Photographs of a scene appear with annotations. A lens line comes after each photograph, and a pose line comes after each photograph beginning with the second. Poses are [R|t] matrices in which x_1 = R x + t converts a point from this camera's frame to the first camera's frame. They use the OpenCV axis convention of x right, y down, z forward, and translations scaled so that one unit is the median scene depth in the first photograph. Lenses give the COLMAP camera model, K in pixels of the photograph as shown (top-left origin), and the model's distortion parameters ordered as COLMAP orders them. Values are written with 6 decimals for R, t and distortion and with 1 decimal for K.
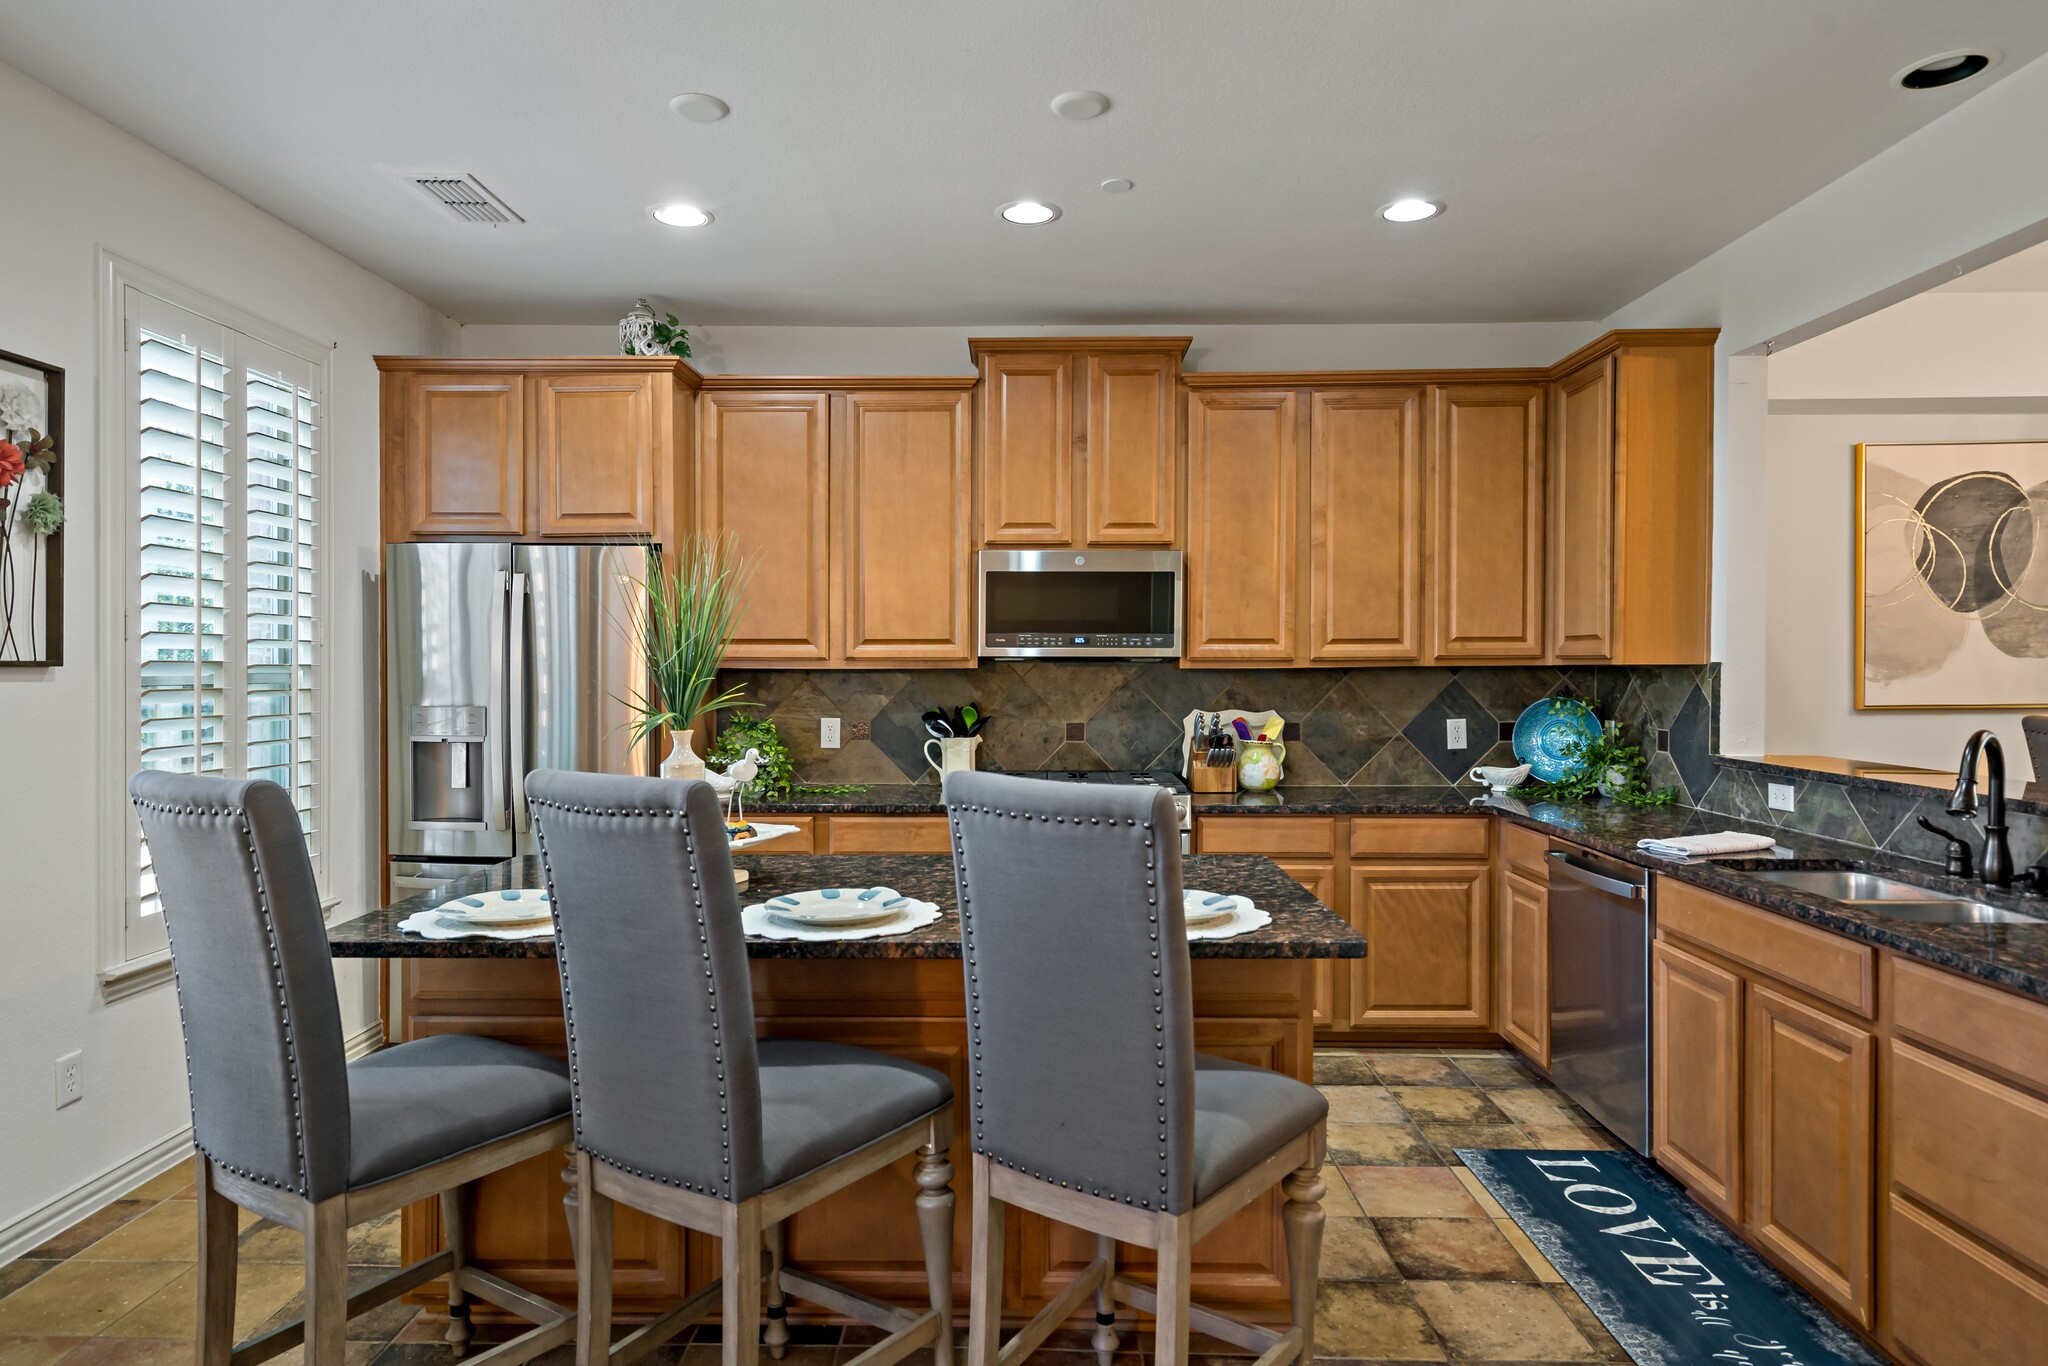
lens RADIAL K [[1192.1, 0, 1023.5], [0, 1192.1, 673.6], [0, 0, 1]] dist [0.000633, 0.000004]
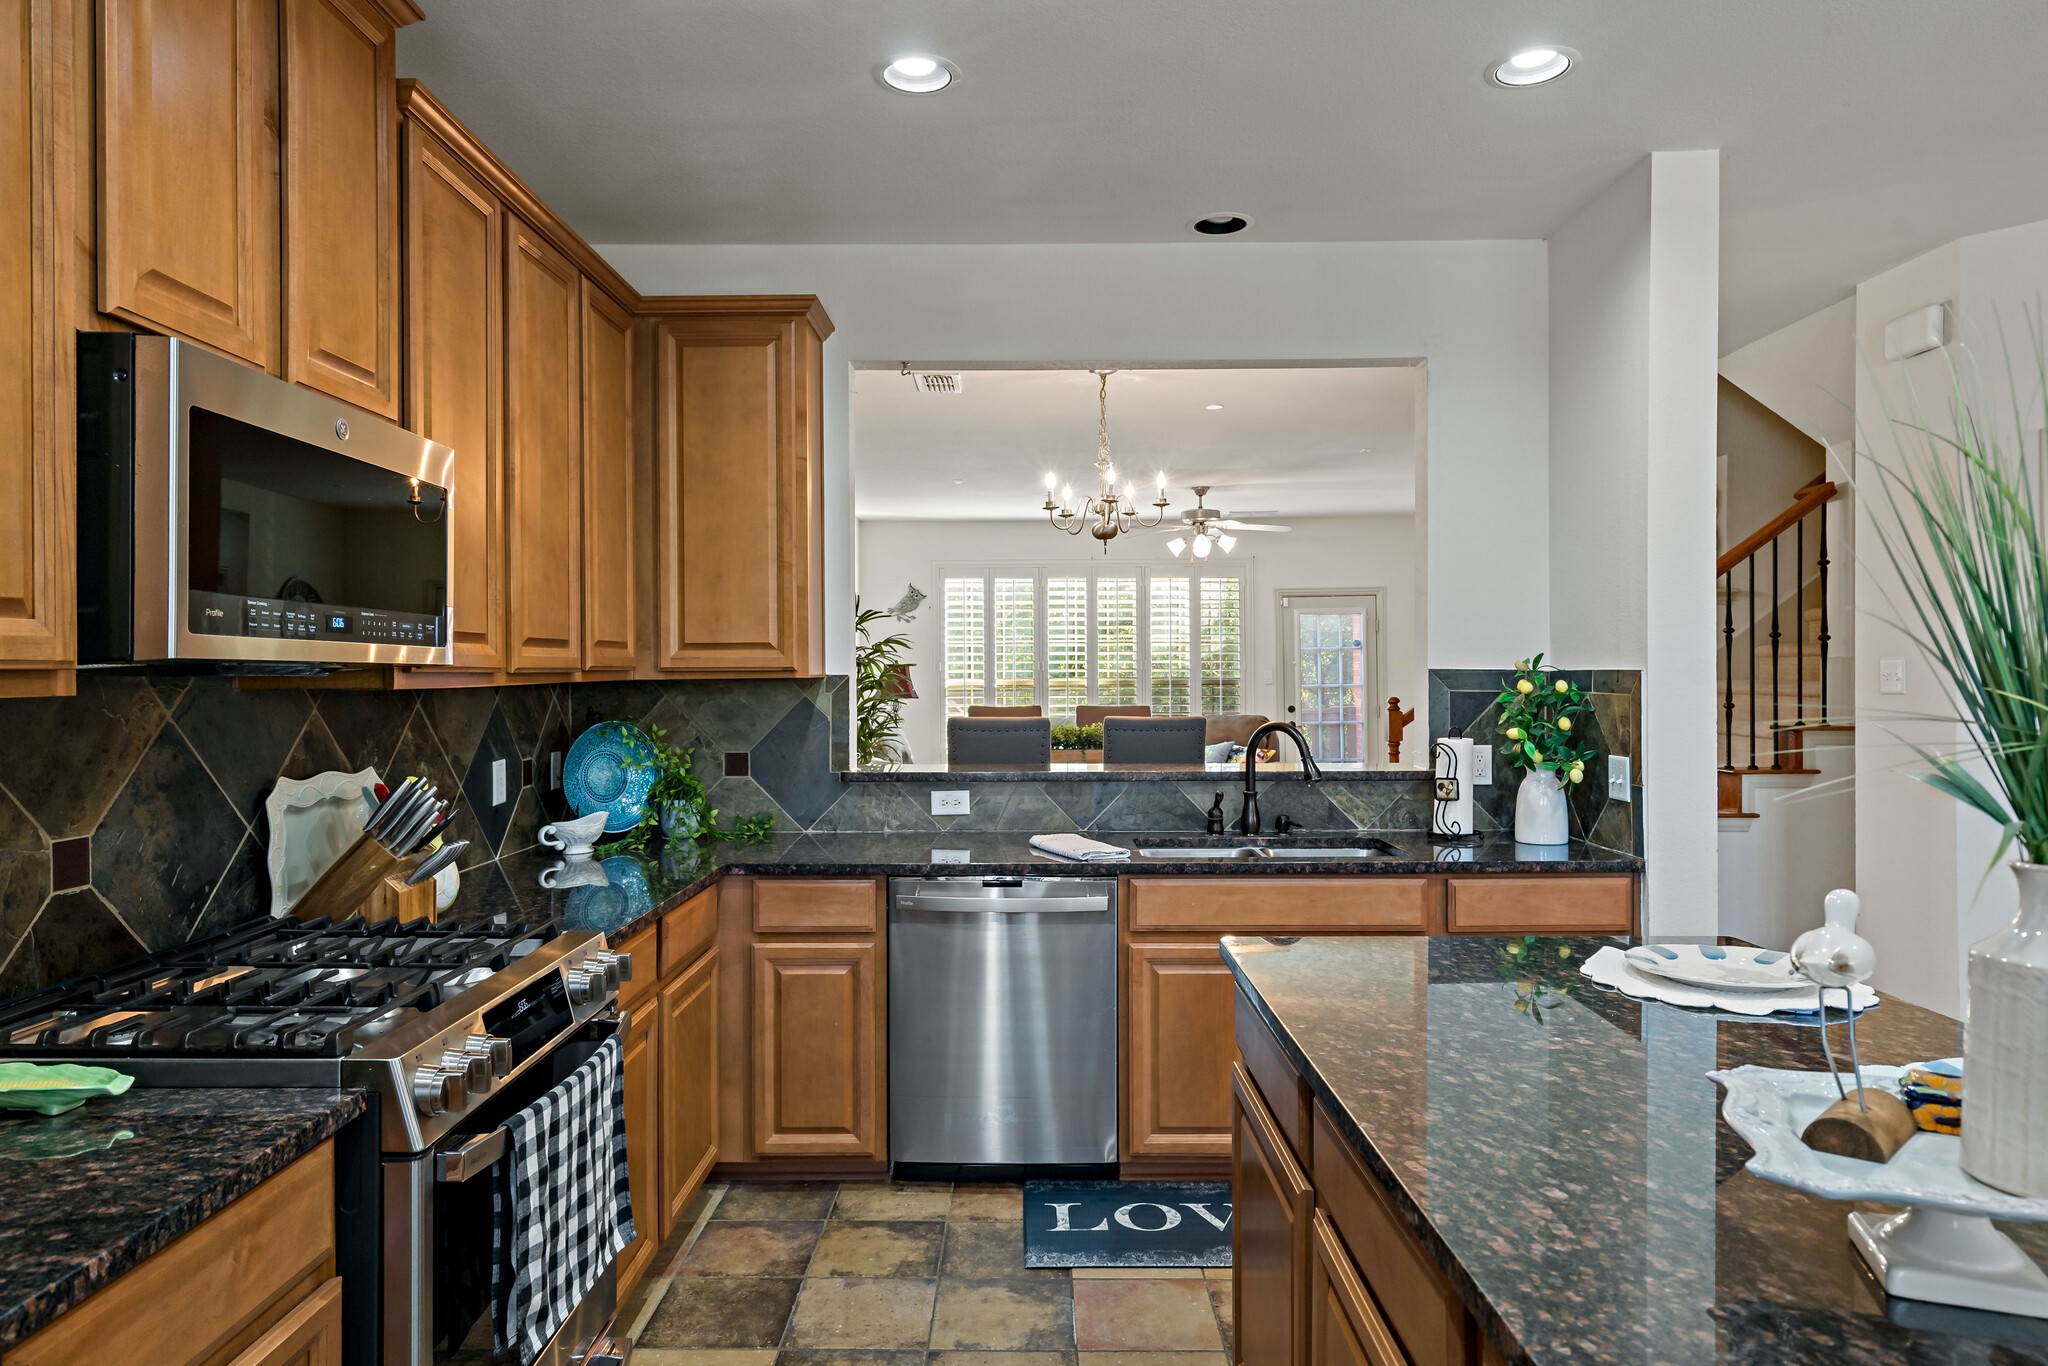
lens RADIAL K [[1270.4, 0, 1022.9], [0, 1270.4, 680.6], [0, 0, 1]] dist [0.002007, -0.000136]
pose [[-0.009126, -0.005105, 0.999945, -0.460604], [0.014559, 0.999880, 0.005237, -0.008317], [-0.999852, 0.014606, -0.009051, 0.900810]]
